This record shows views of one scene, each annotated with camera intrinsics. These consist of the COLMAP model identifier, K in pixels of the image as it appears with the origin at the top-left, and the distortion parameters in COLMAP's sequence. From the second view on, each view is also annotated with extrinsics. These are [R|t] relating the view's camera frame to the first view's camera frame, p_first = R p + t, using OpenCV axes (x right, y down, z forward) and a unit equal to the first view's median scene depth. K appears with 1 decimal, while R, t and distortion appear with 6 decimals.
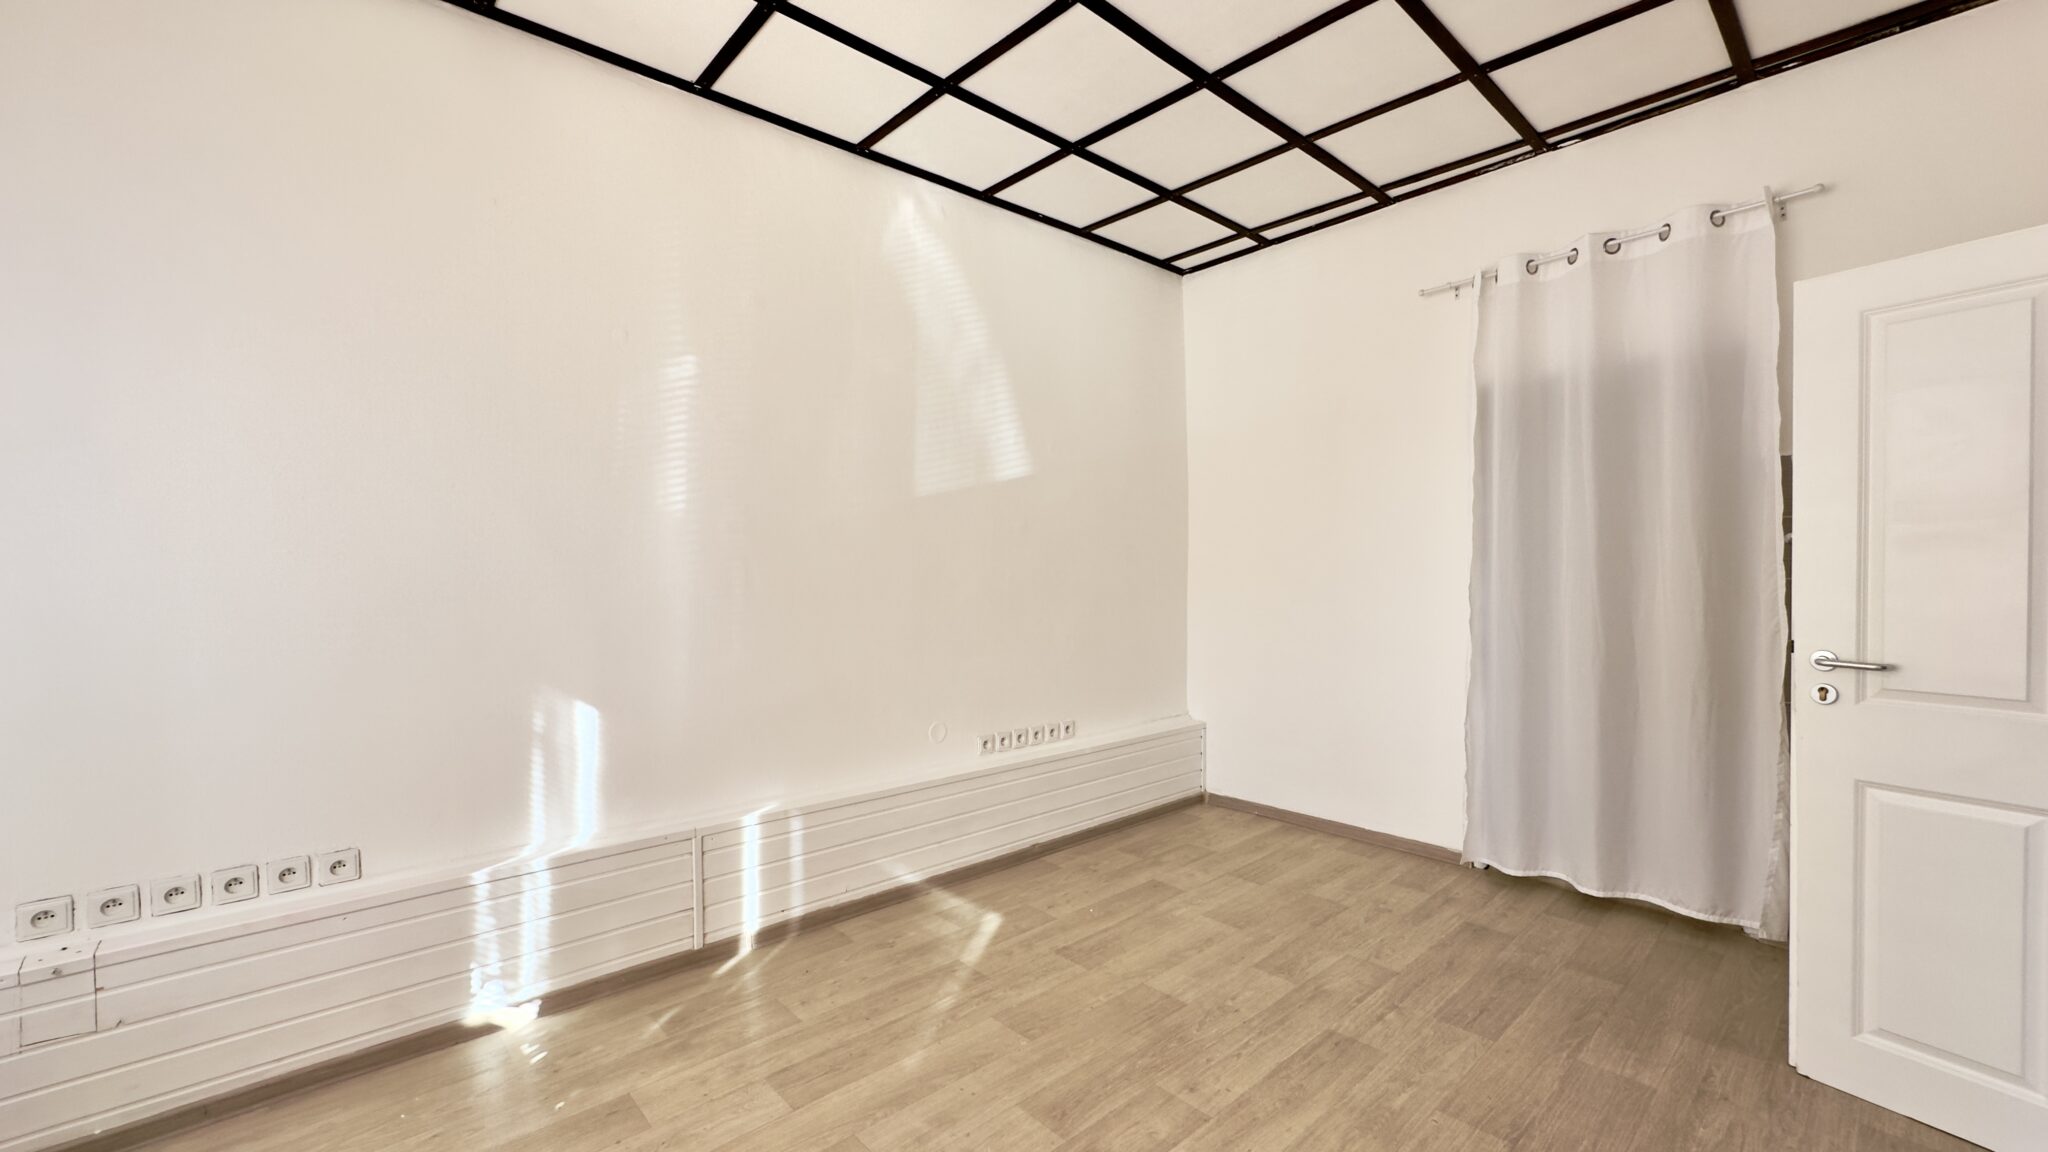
lens RADIAL K [[813.3, 0, 1023.8], [0, 813.3, 571.7], [0, 0, 1]] dist [-0.005690, 0.001358]
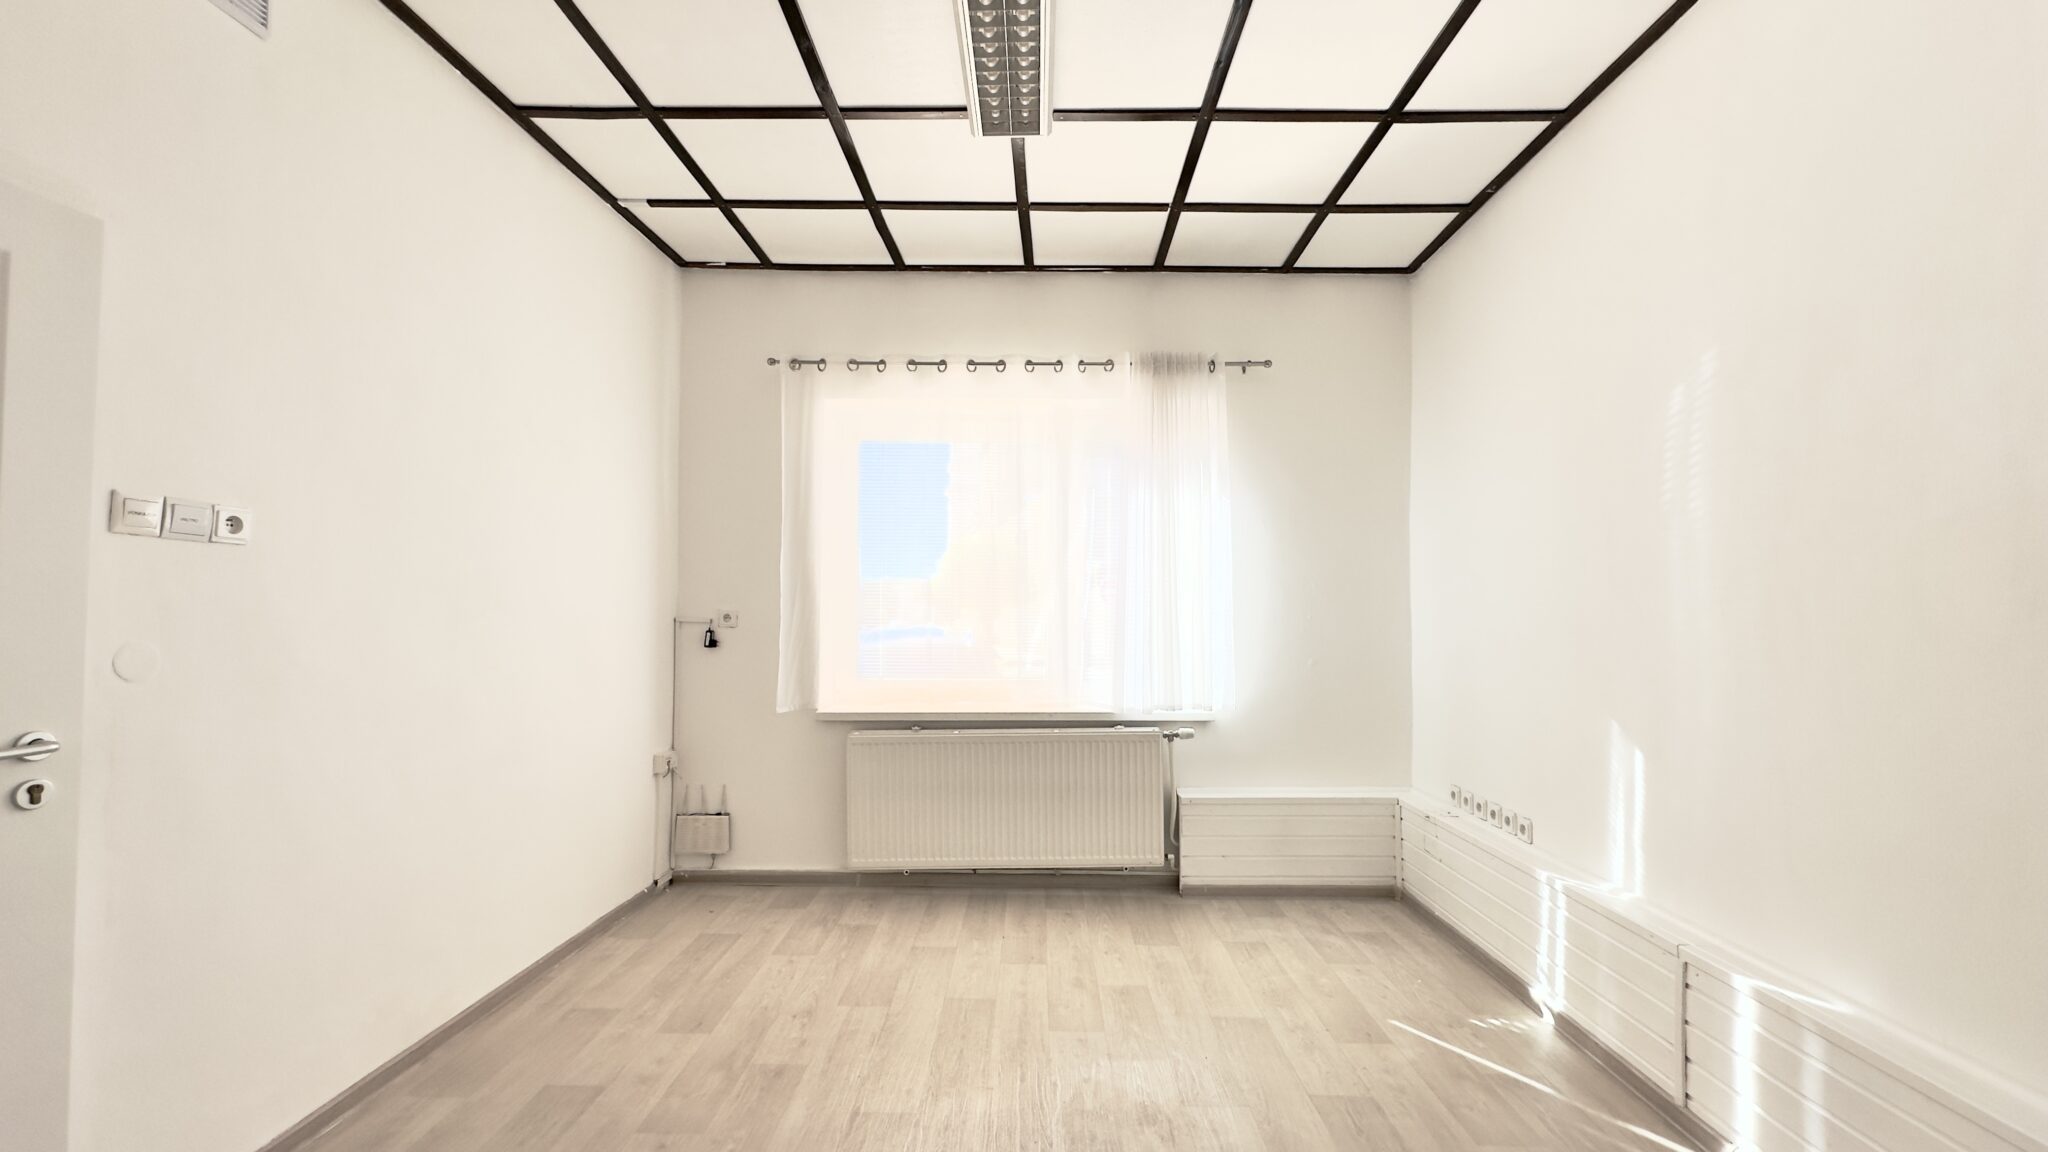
lens RADIAL K [[813.3, 0, 1019.7], [0, 813.3, 576.1], [0, 0, 1]] dist [-0.005690, 0.001358]
pose [[-0.681619, -0.025454, -0.731265, 0.564248], [0.002575, 0.999305, -0.037185, -0.009242], [0.731703, -0.027229, -0.681079, 1.015735]]
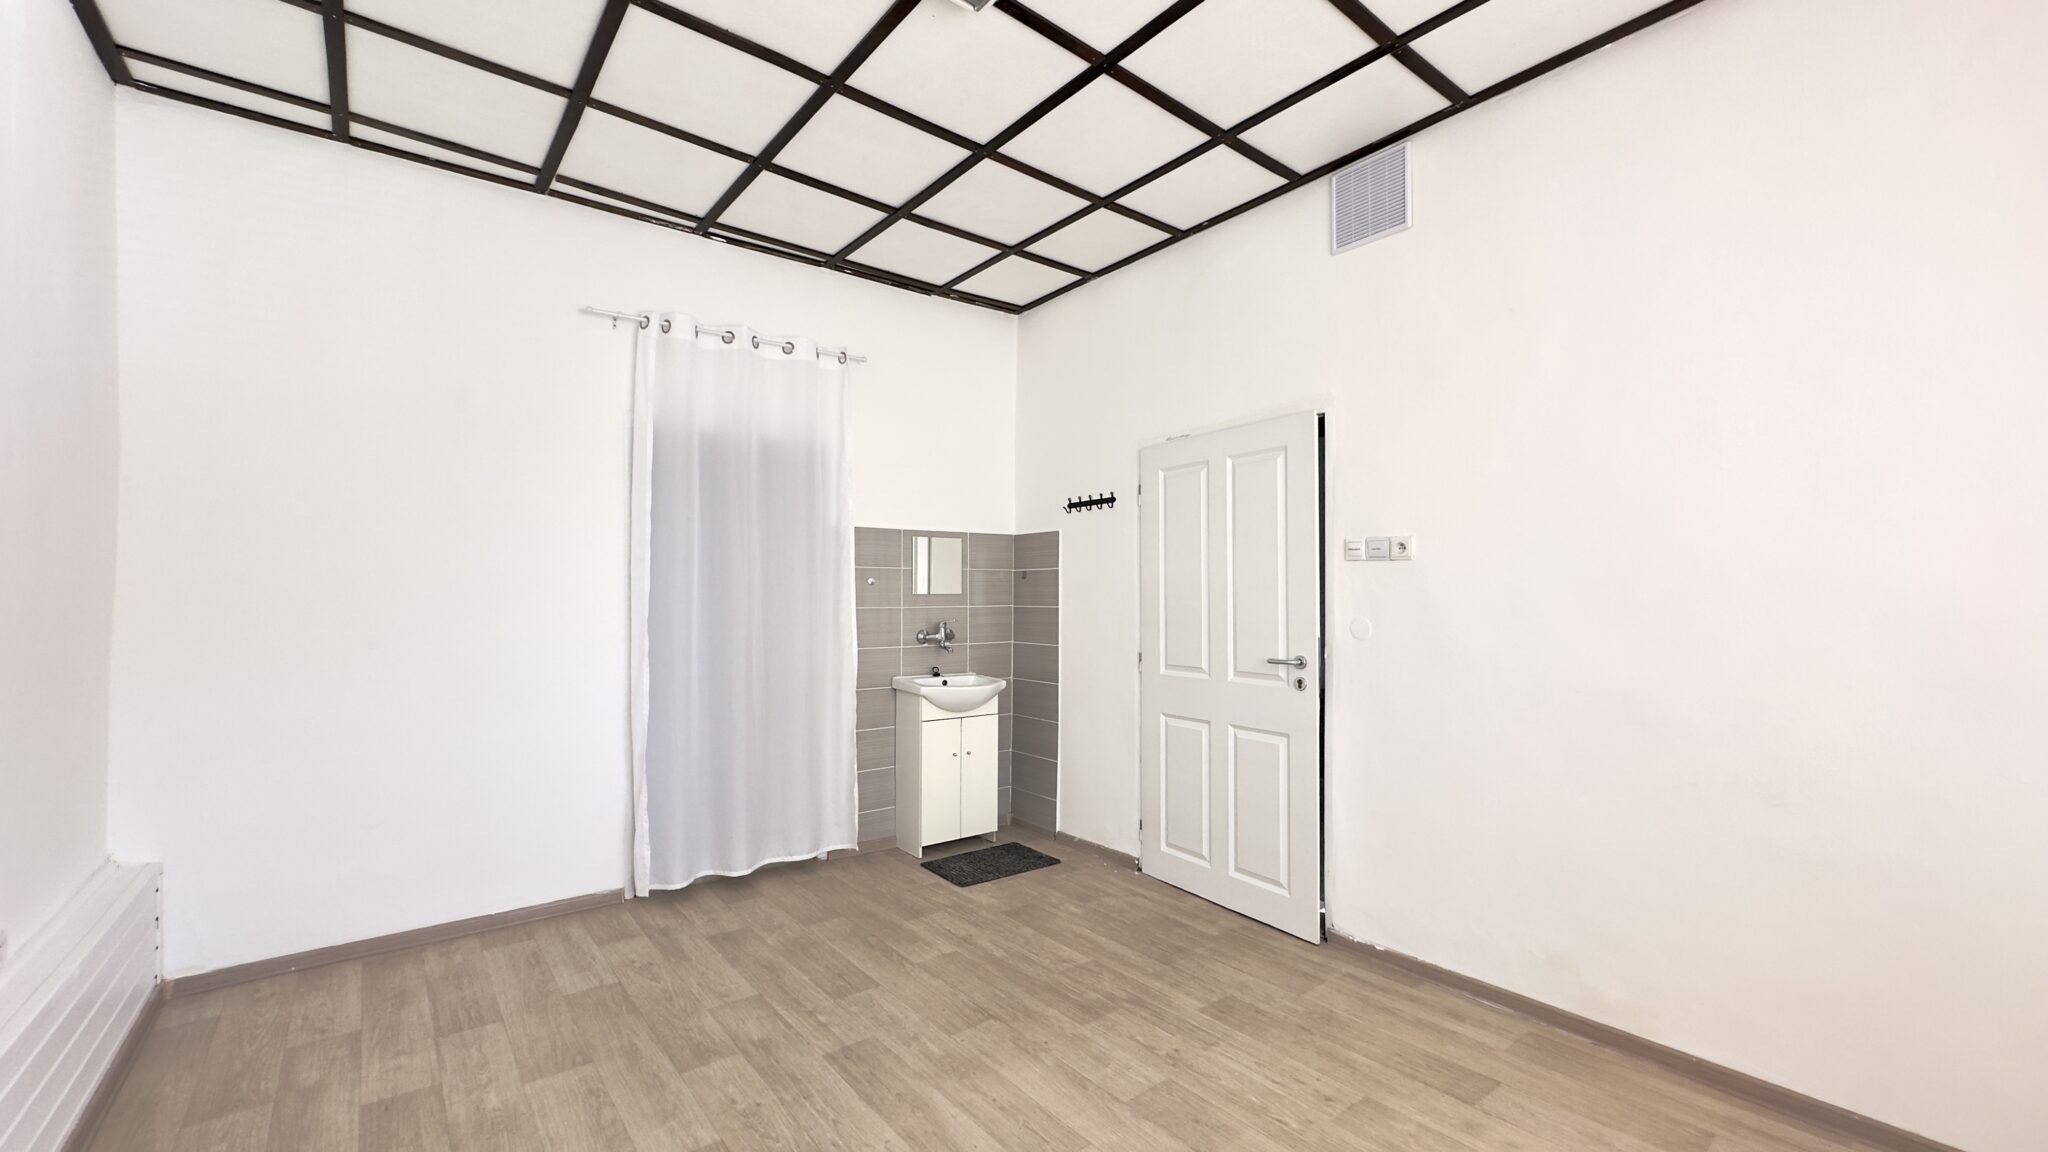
lens RADIAL K [[813.3, 0, 1017.6], [0, 813.3, 578.7], [0, 0, 1]] dist [-0.005690, 0.001358]
pose [[0.070888, 0.025408, 0.997161, -0.511412], [-0.001039, 0.999677, -0.025399, -0.008744], [-0.997484, 0.000765, 0.070892, 0.545018]]
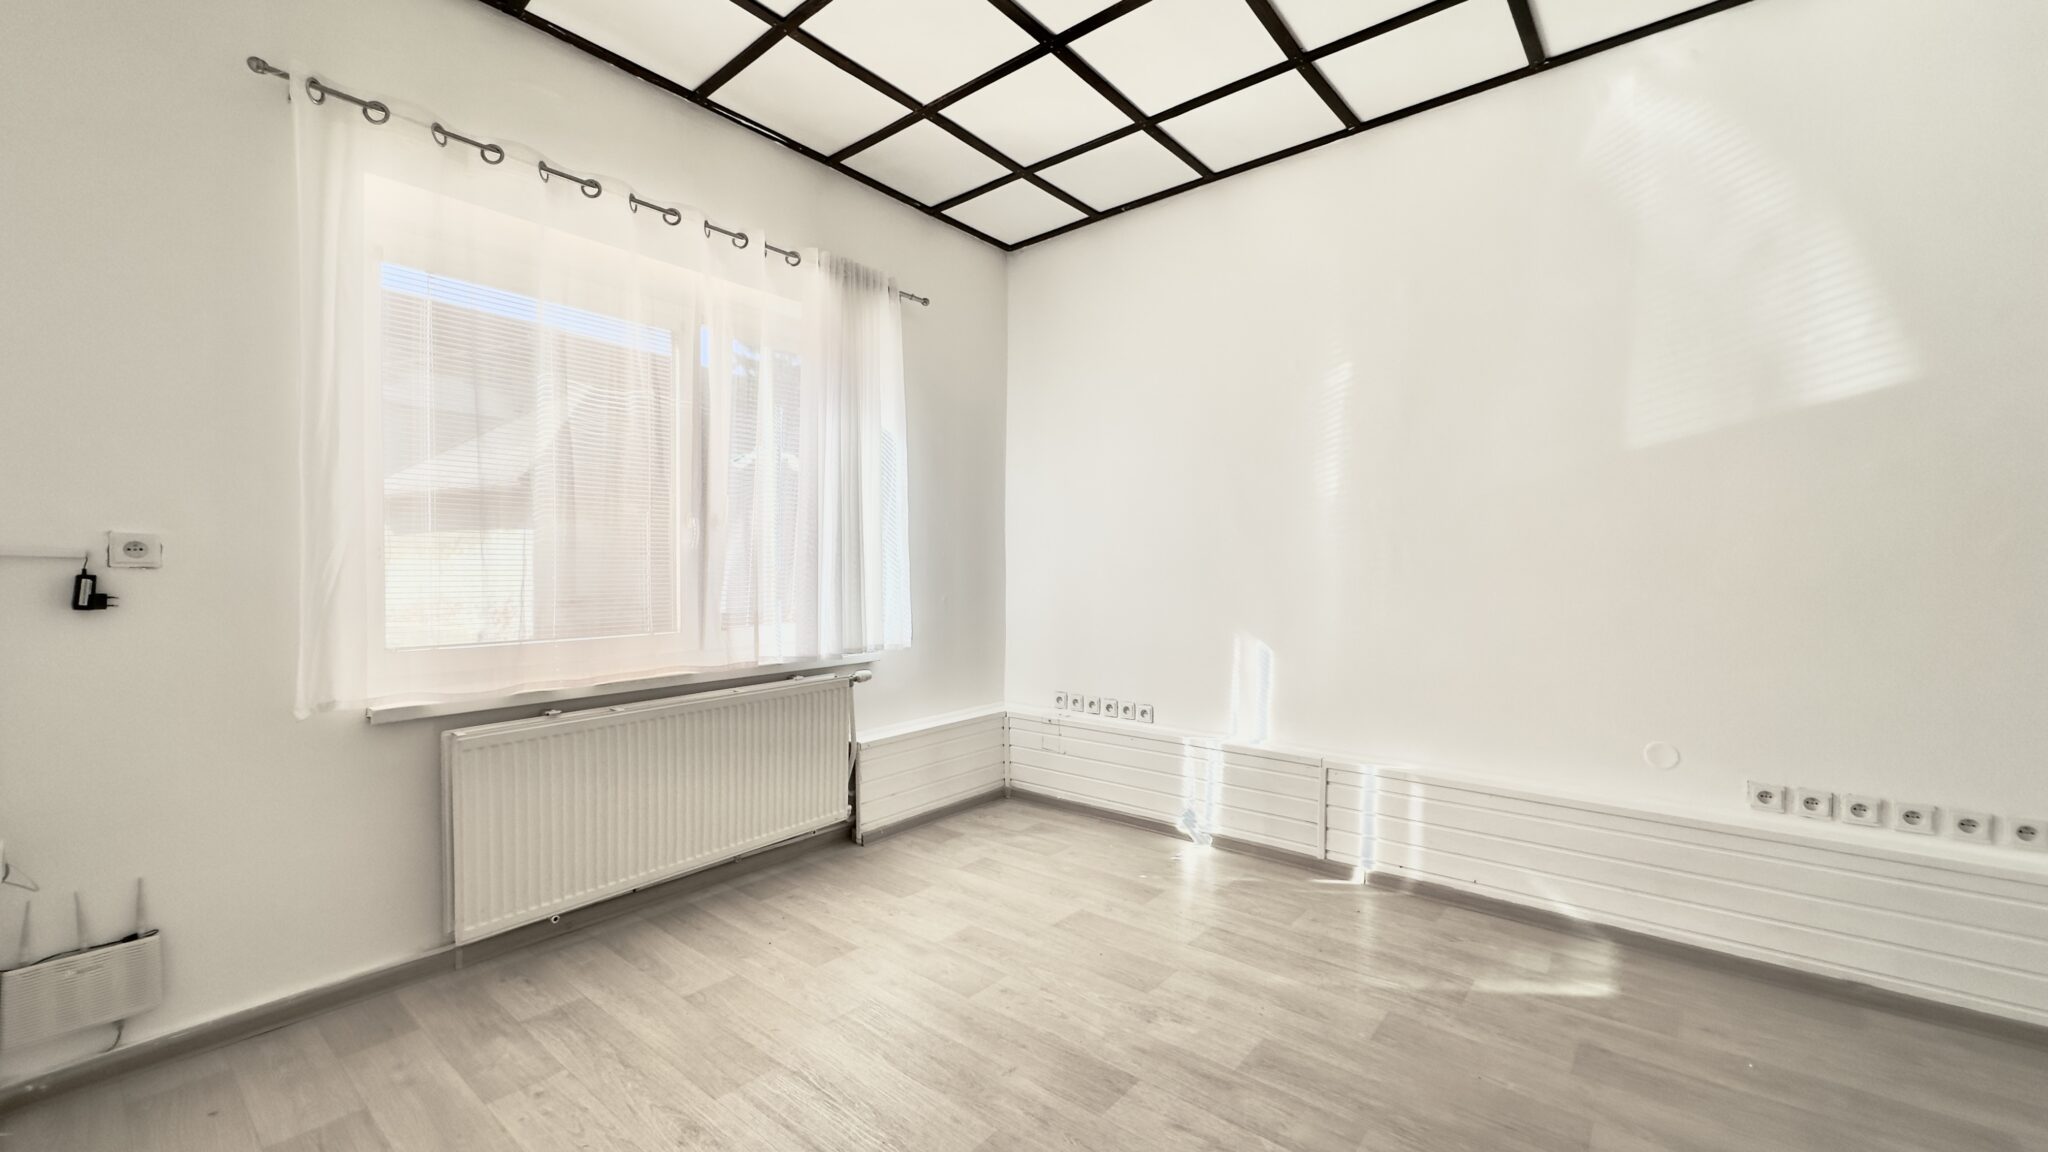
lens RADIAL K [[813.3, 0, 1023.2], [0, 813.3, 574.5], [0, 0, 1]] dist [-0.005690, 0.001358]
pose [[0.146776, 0.020659, -0.988954, 0.679535], [-0.000881, 0.999784, 0.020754, 0.015700], [0.989169, -0.002175, 0.146763, 0.364114]]
